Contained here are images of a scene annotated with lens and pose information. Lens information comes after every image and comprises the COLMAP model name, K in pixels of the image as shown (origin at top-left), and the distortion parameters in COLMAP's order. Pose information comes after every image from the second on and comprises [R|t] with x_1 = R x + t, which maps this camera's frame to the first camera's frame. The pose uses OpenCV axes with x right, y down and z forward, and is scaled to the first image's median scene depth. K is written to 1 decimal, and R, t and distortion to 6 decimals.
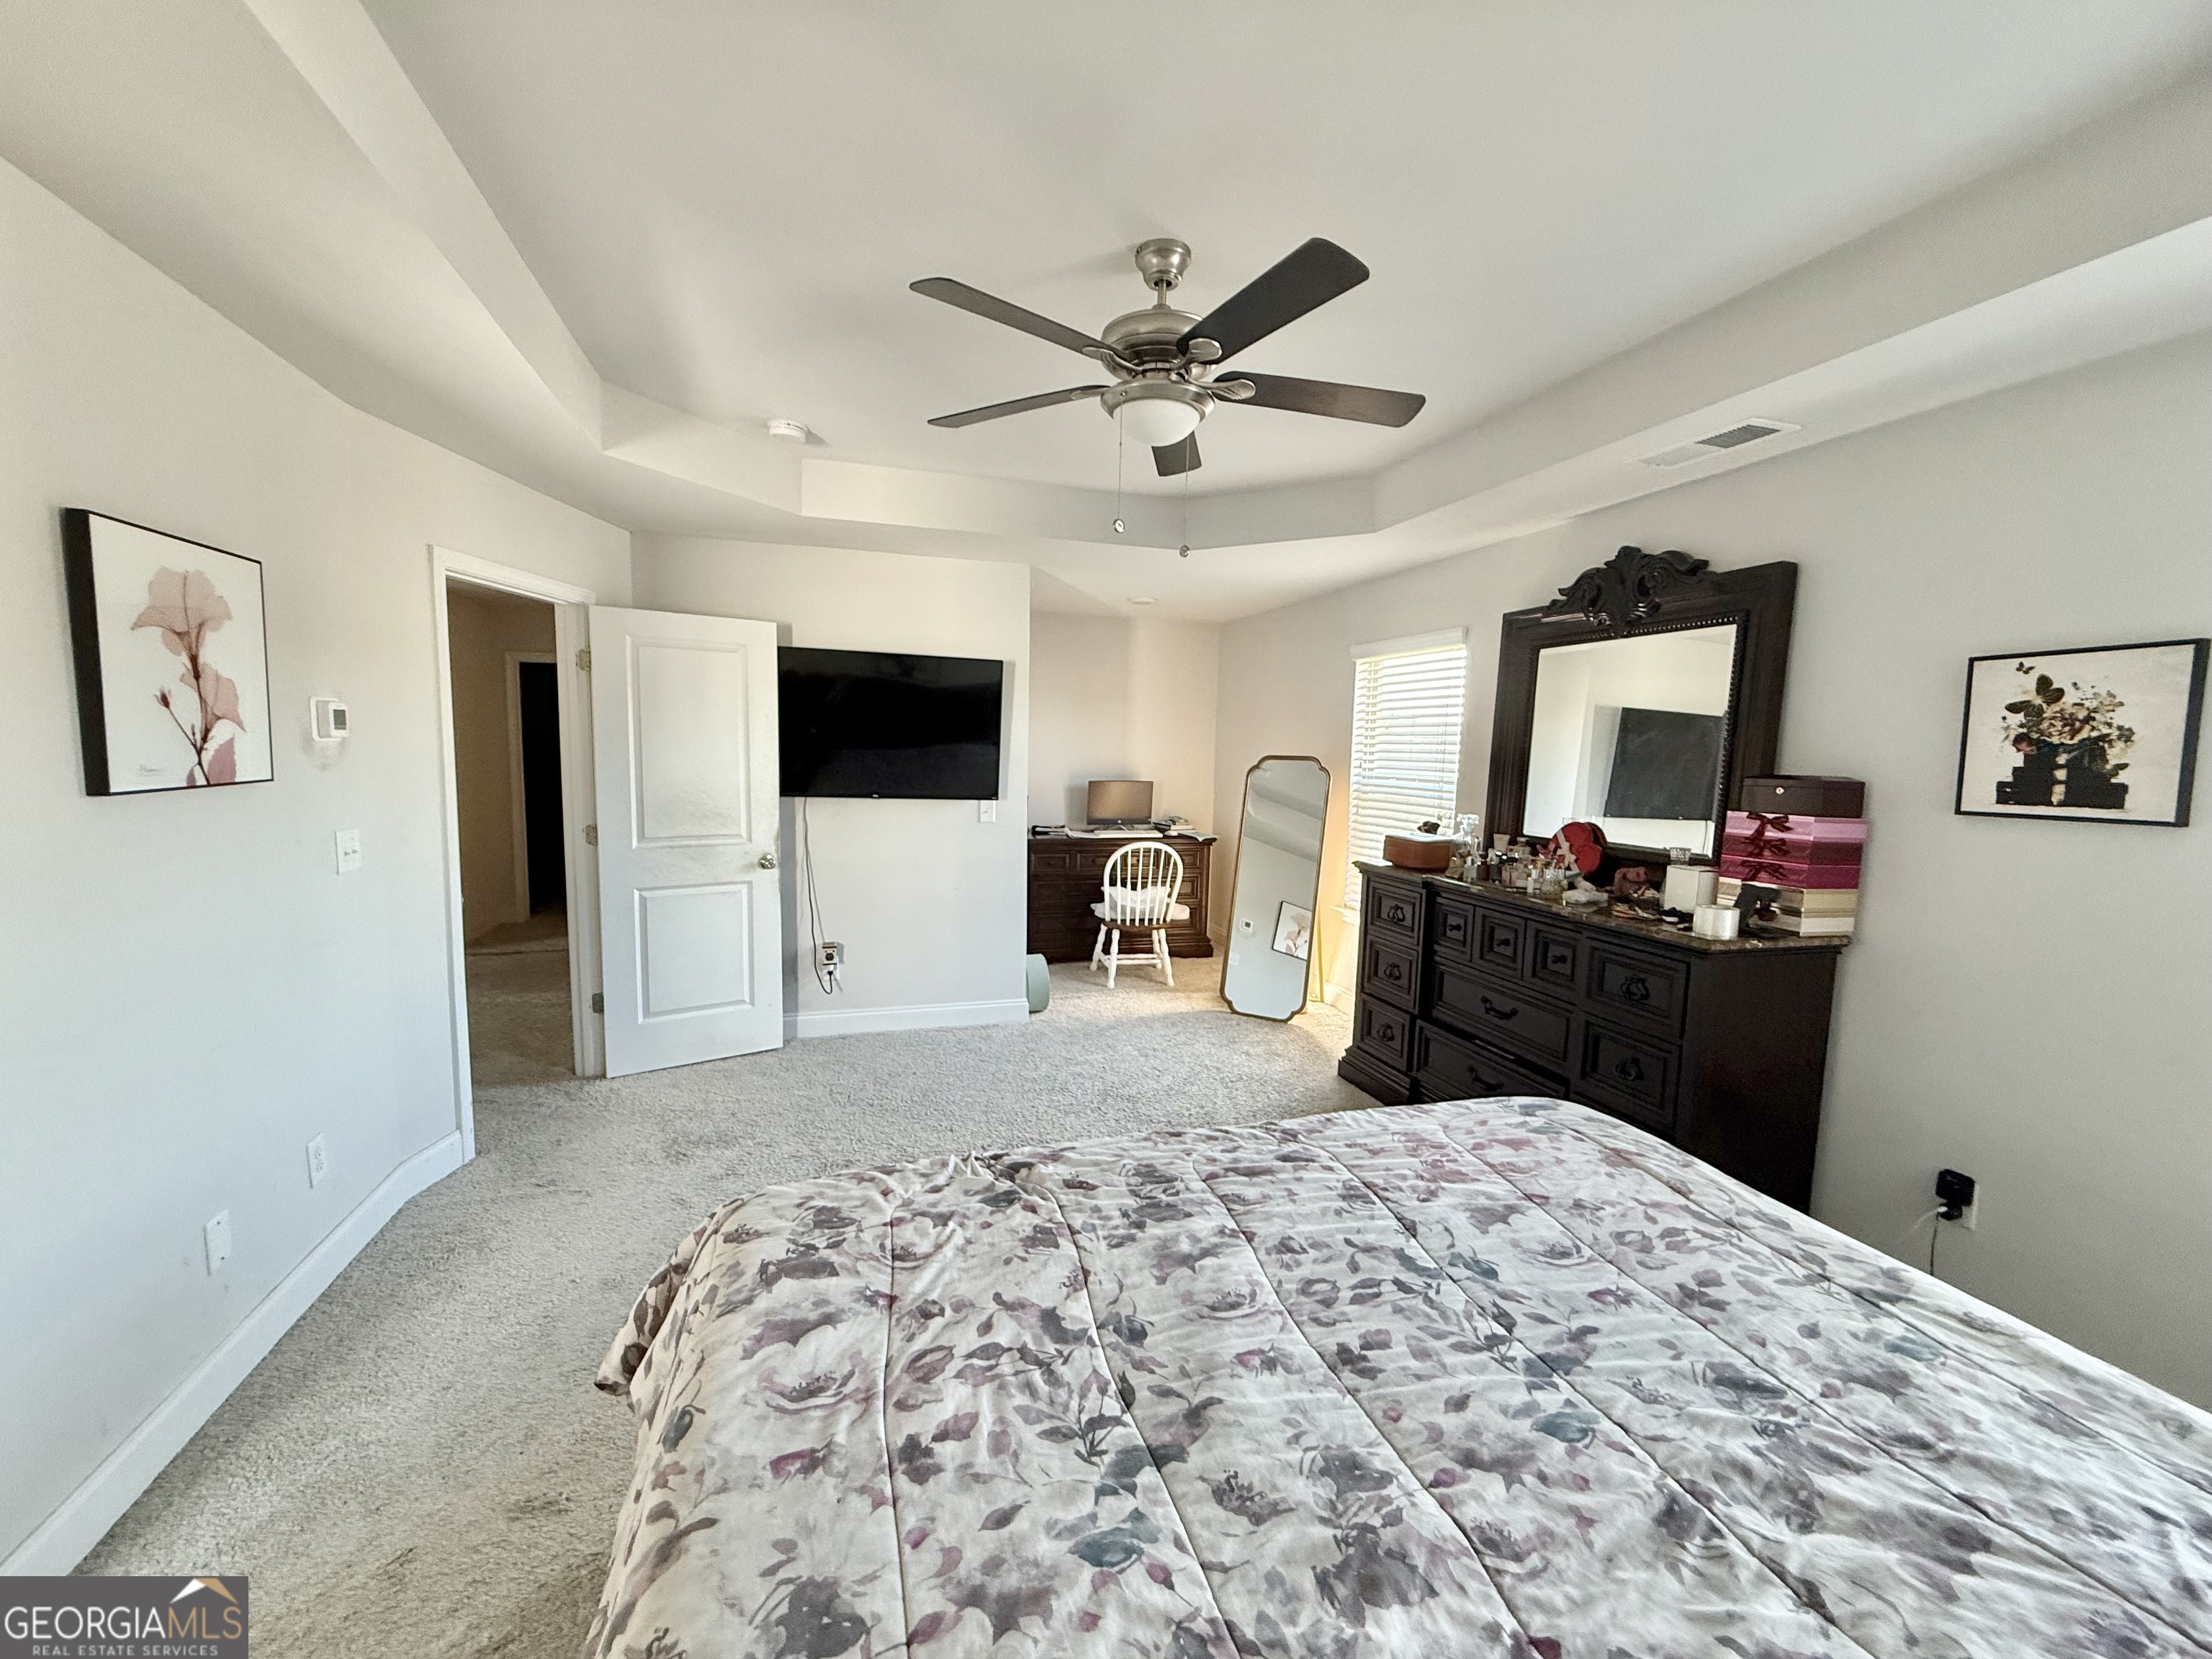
lens RADIAL K [[877.3, 0, 1097.6], [0, 877.3, 833.0], [0, 0, 1]] dist [-0.000997, 0.000201]
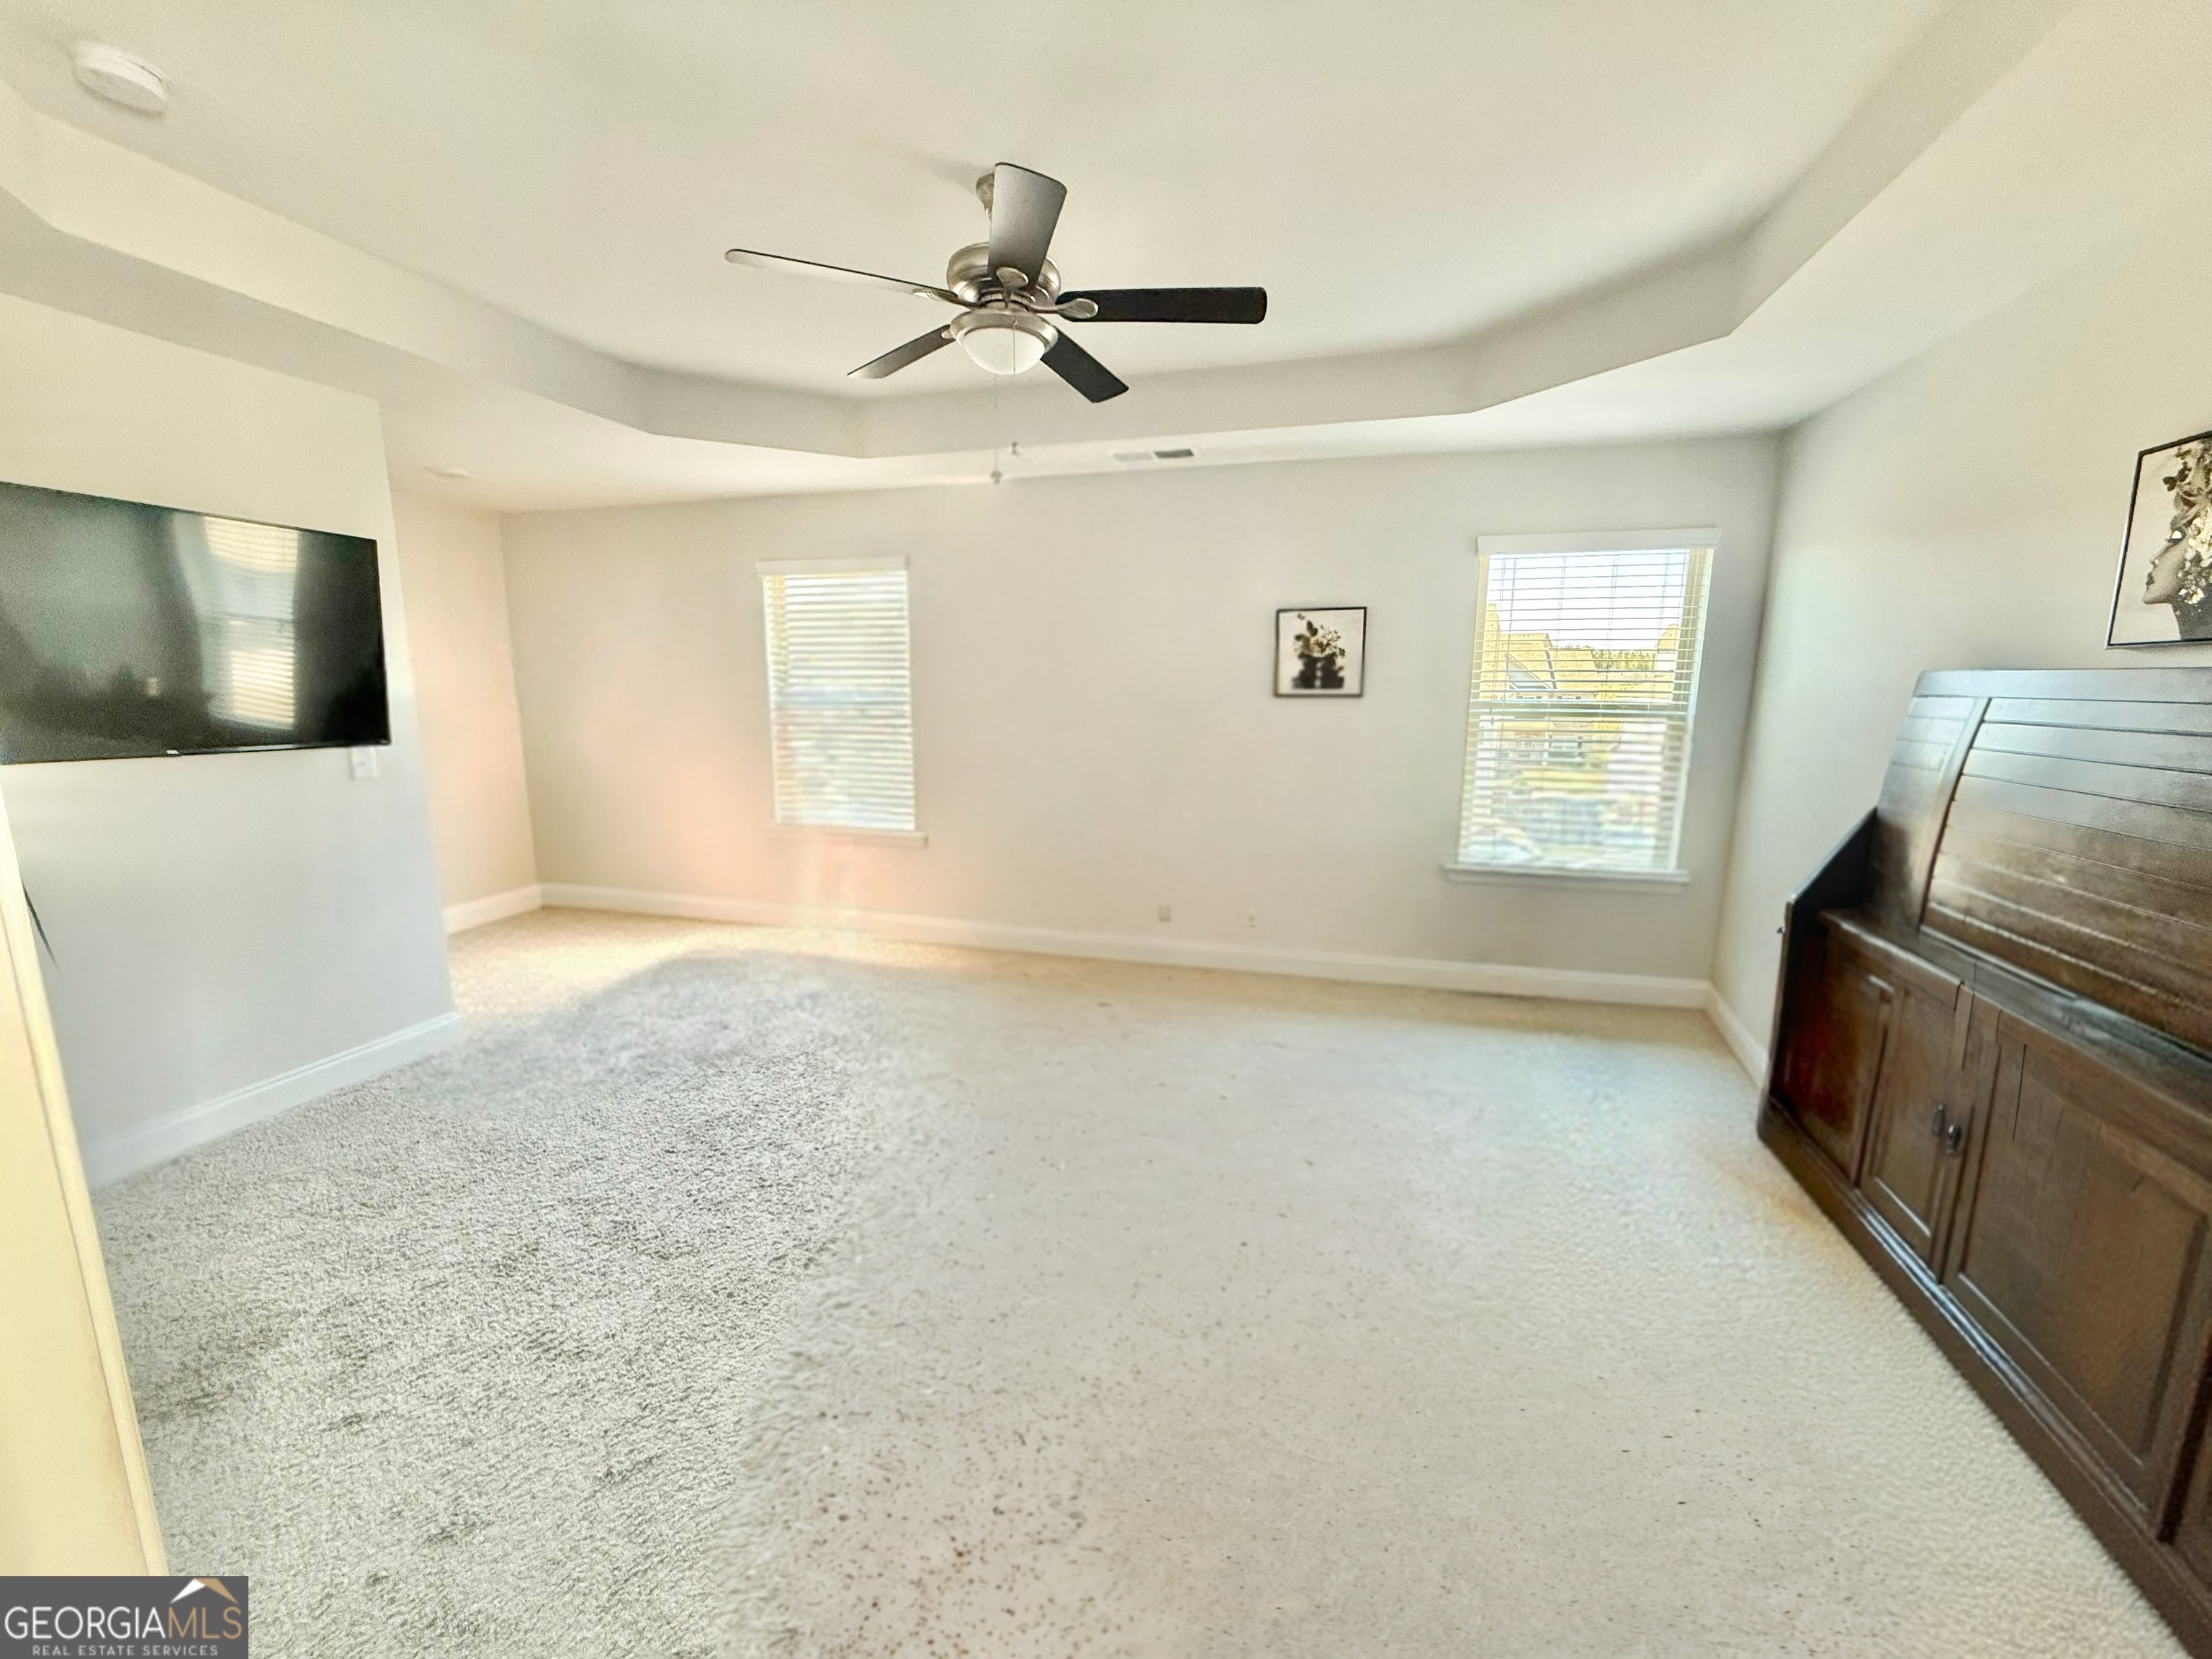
lens RADIAL K [[877.3, 0, 1102.7], [0, 877.3, 831.2], [0, 0, 1]] dist [-0.000997, 0.000201]
pose [[0.551501, -0.161872, 0.818318, -0.791033], [0.091685, 0.986811, 0.133411, -0.021874], [-0.829120, 0.001451, 0.559069, 0.286204]]
